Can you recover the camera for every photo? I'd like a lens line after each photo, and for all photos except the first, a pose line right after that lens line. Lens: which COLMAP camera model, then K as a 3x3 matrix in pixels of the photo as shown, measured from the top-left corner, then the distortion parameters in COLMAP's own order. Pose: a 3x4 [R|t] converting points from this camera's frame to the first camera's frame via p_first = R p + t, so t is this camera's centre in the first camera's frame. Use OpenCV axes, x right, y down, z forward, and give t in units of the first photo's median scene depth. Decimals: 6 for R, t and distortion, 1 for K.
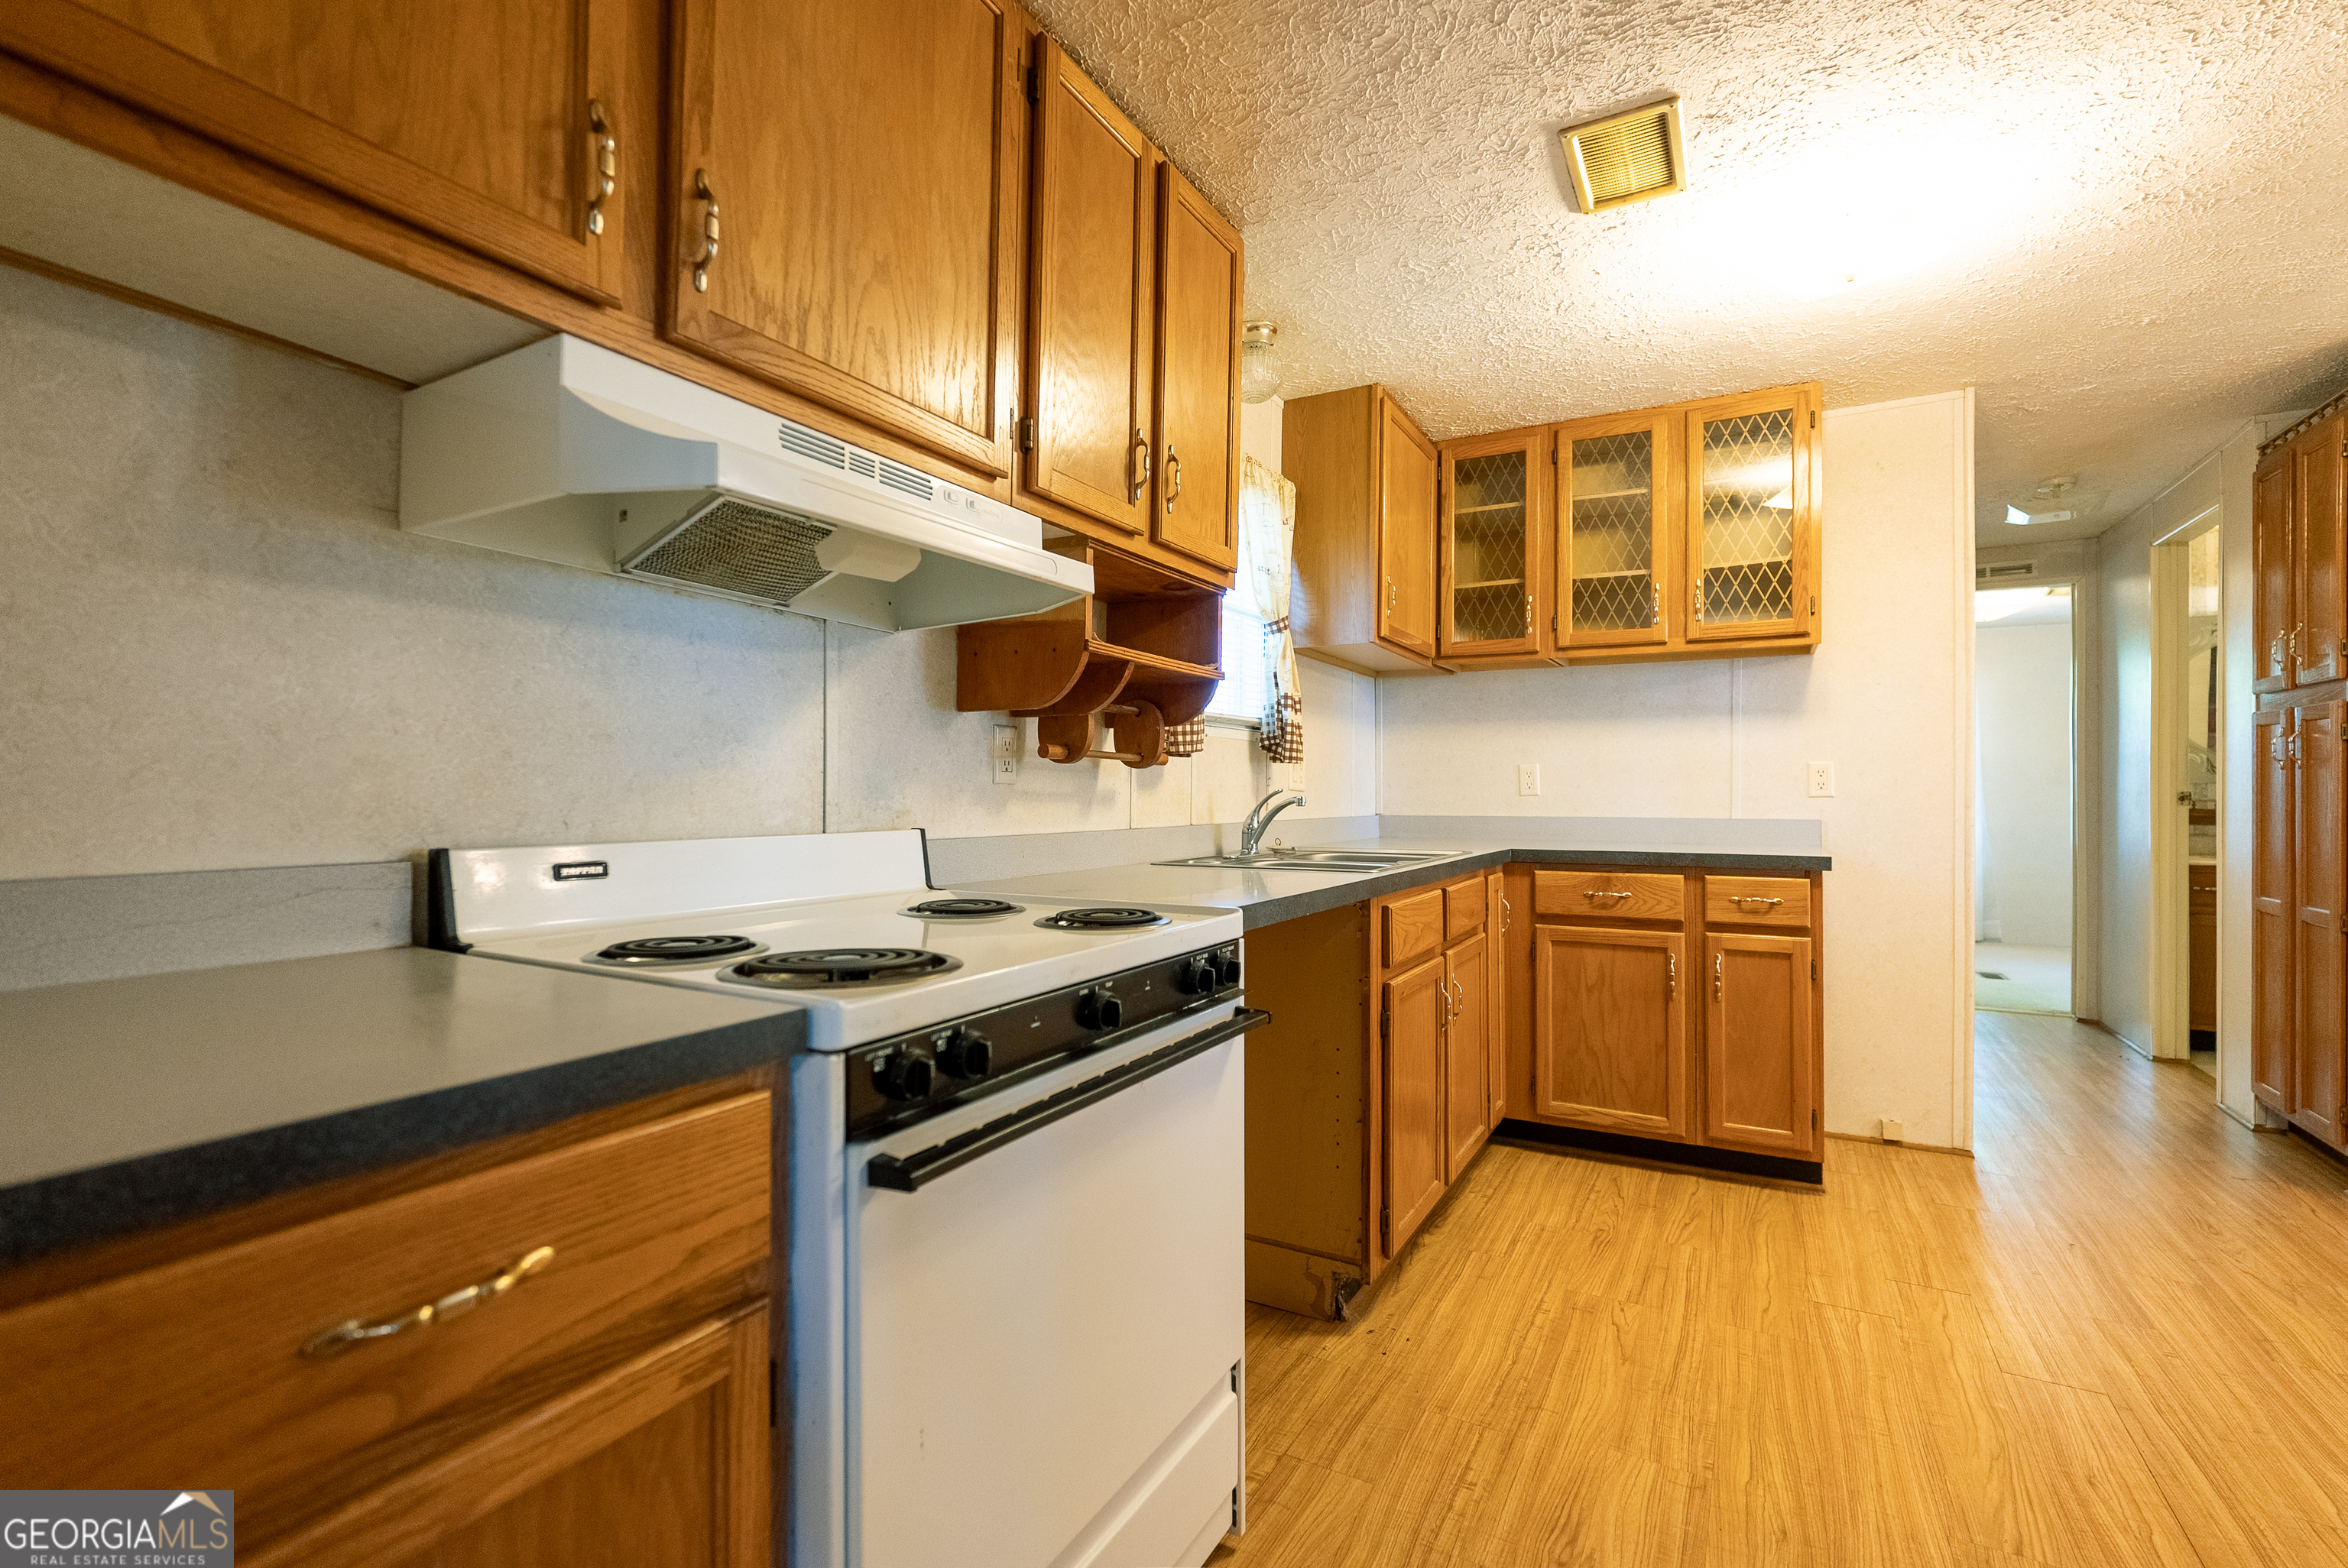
lens RADIAL K [[1043.1, 0, 1174.0], [0, 1043.1, 784.0], [0, 0, 1]] dist [-0.000725, -0.000210]
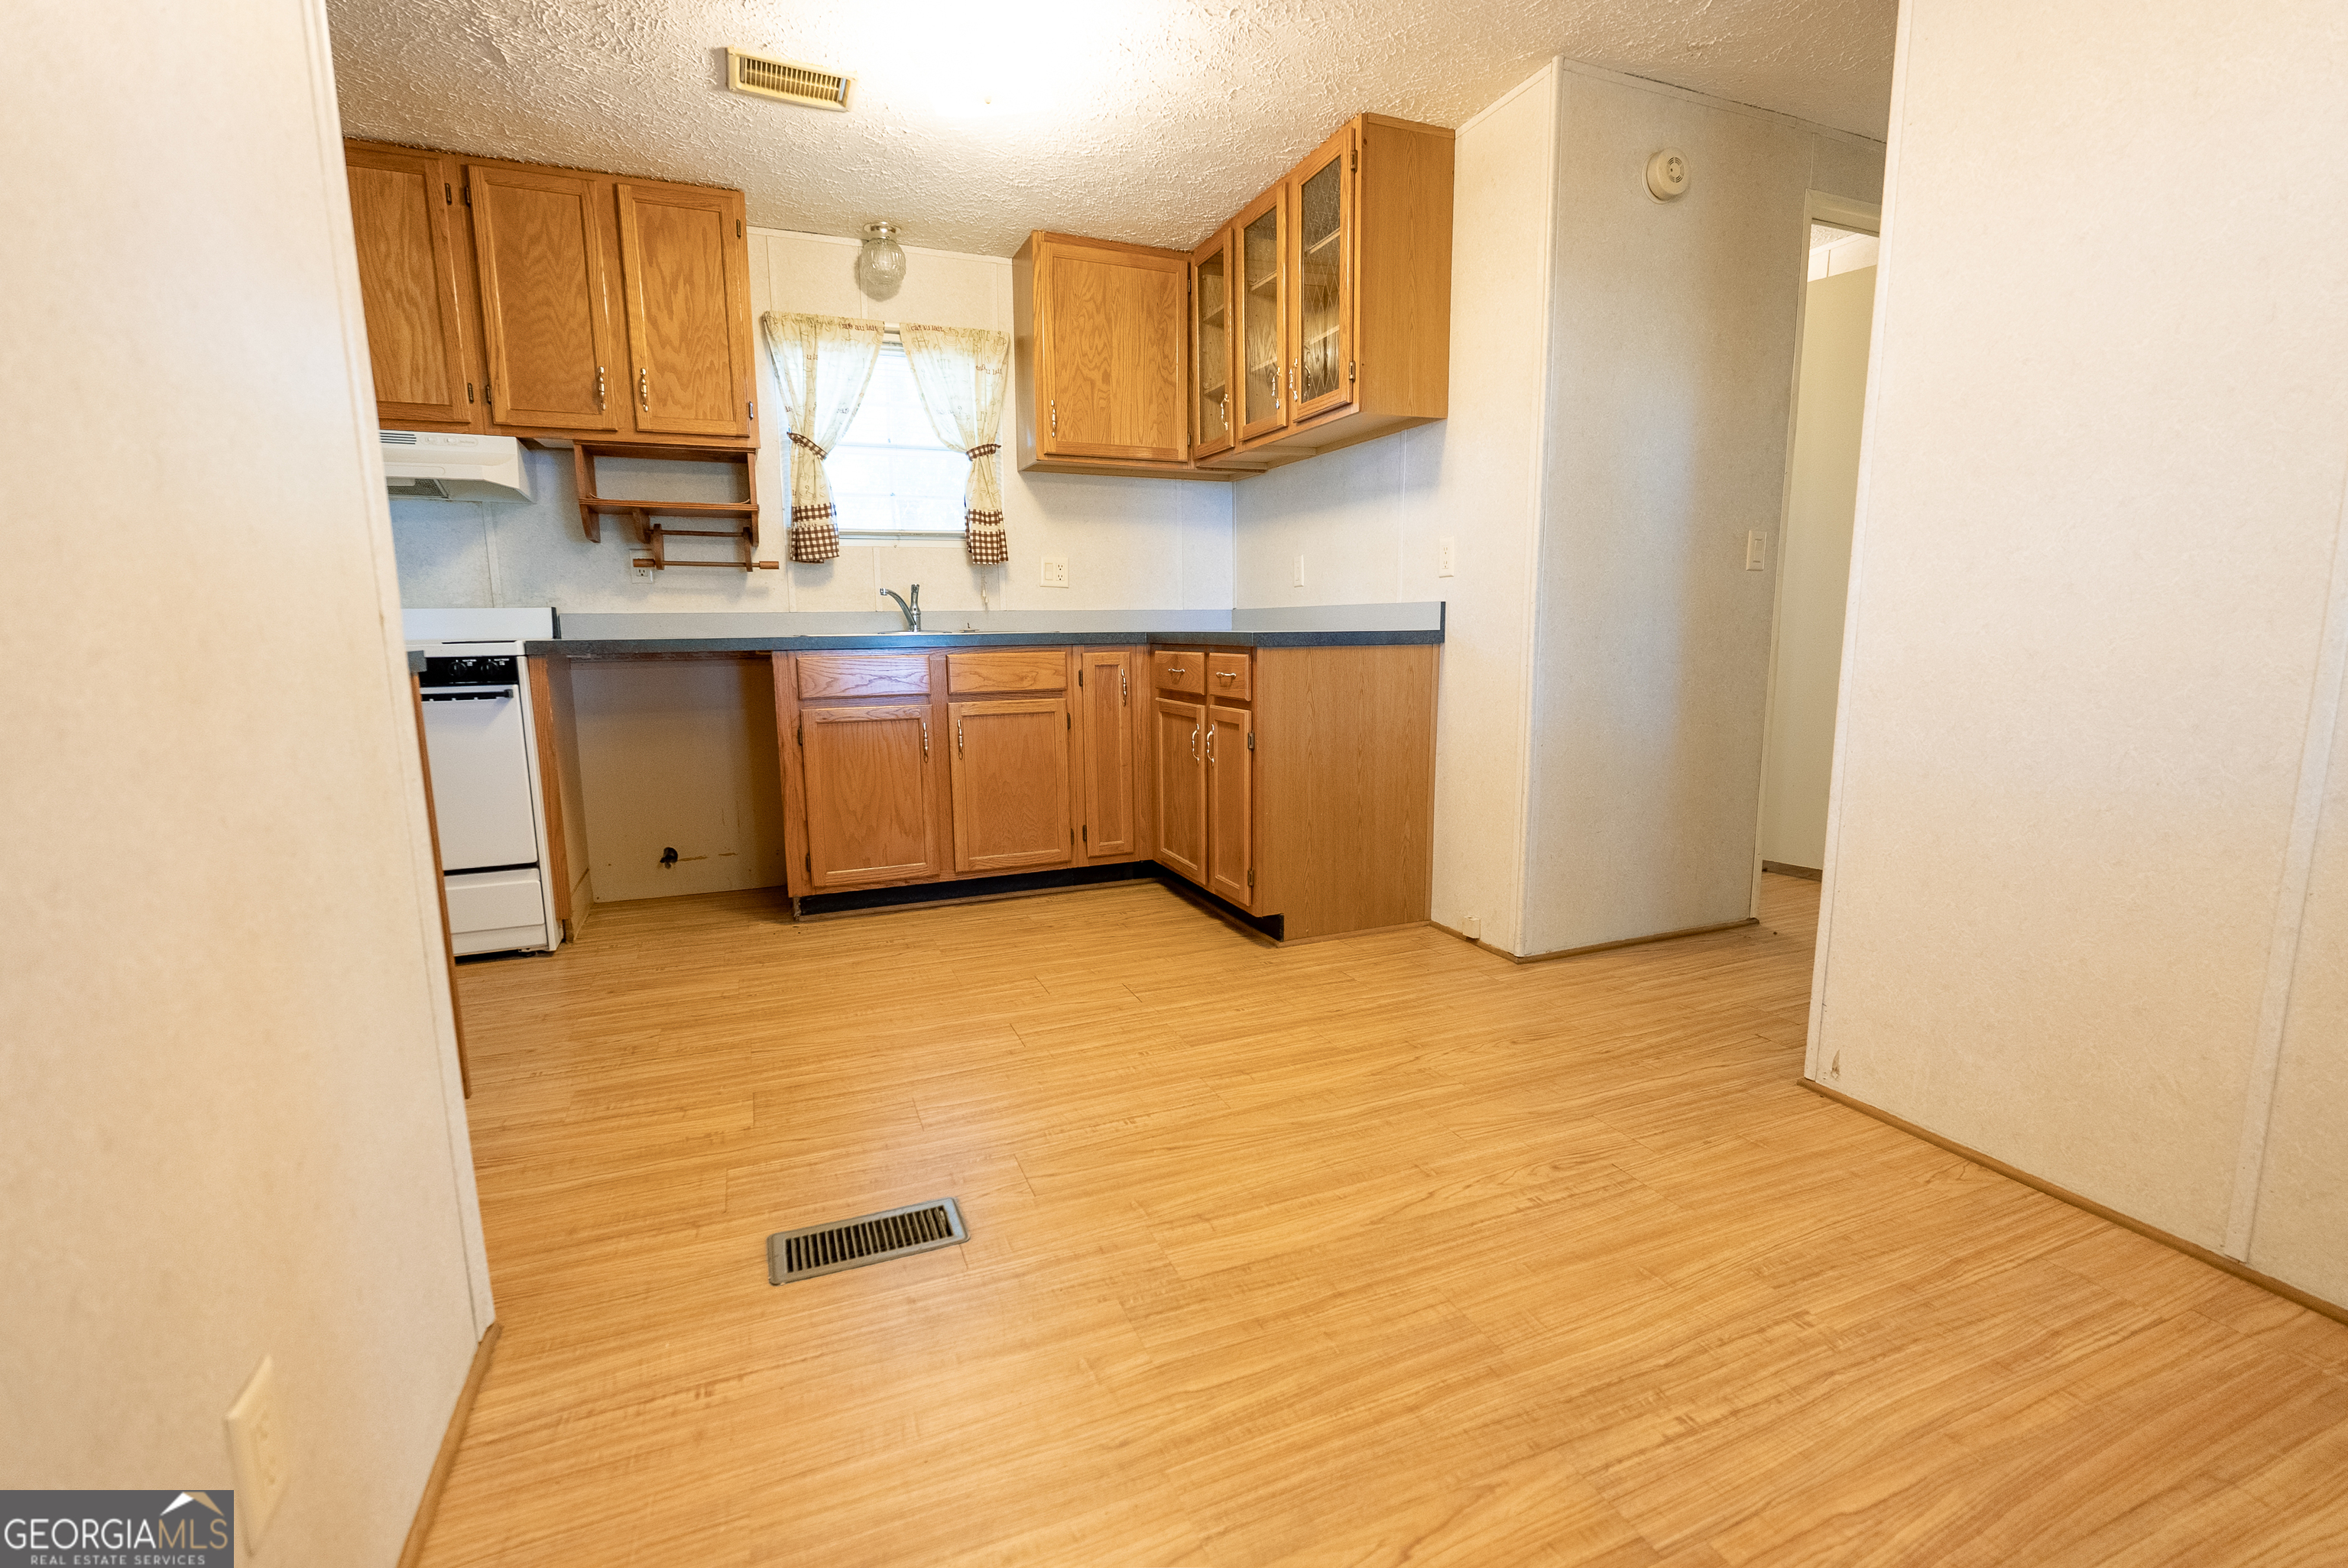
lens RADIAL K [[1043.1, 0, 1174.0], [0, 1043.1, 784.0], [0, 0, 1]] dist [-0.000725, -0.000210]
pose [[0.782057, 0.086544, -0.617168, 1.385426], [0.016583, 0.987070, 0.159429, 0.057231], [0.622986, -0.134917, 0.770510, 0.140412]]
